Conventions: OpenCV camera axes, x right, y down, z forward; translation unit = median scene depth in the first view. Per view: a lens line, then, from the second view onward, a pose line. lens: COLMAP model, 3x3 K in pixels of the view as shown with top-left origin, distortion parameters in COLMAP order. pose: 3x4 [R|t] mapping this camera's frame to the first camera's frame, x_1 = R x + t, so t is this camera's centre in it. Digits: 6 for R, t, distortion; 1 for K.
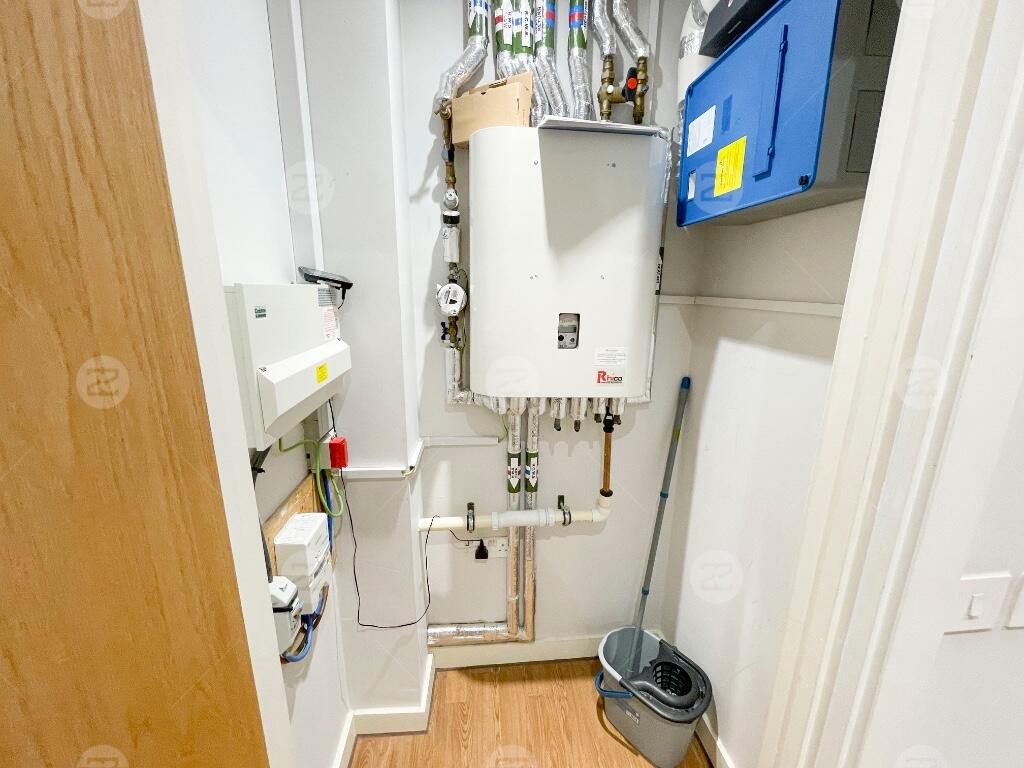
lens RADIAL K [[411.3, 0, 514.4], [0, 411.3, 384.3], [0, 0, 1]] dist [-0.003025, -0.000150]
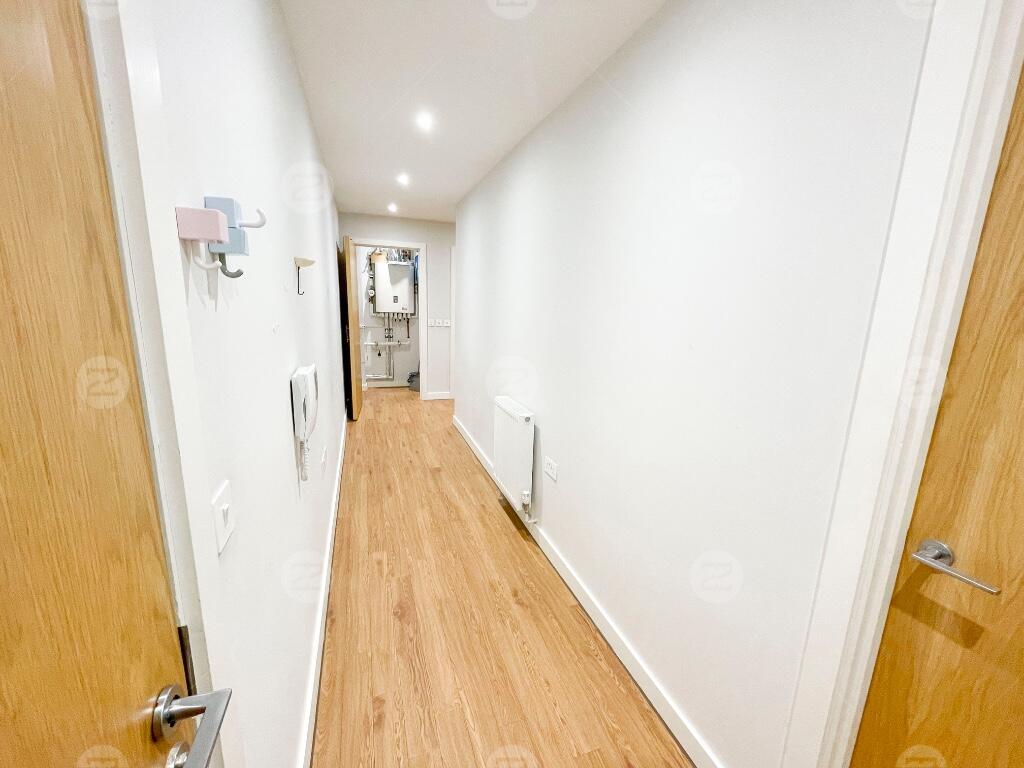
lens RADIAL K [[411.3, 0, 513.1], [0, 411.3, 381.0], [0, 0, 1]] dist [-0.003025, -0.000150]
pose [[0.962560, -0.035976, 0.268669, 0.112007], [0.043401, 0.998821, -0.021746, 0.978258], [-0.267570, 0.032592, 0.962987, -3.973041]]
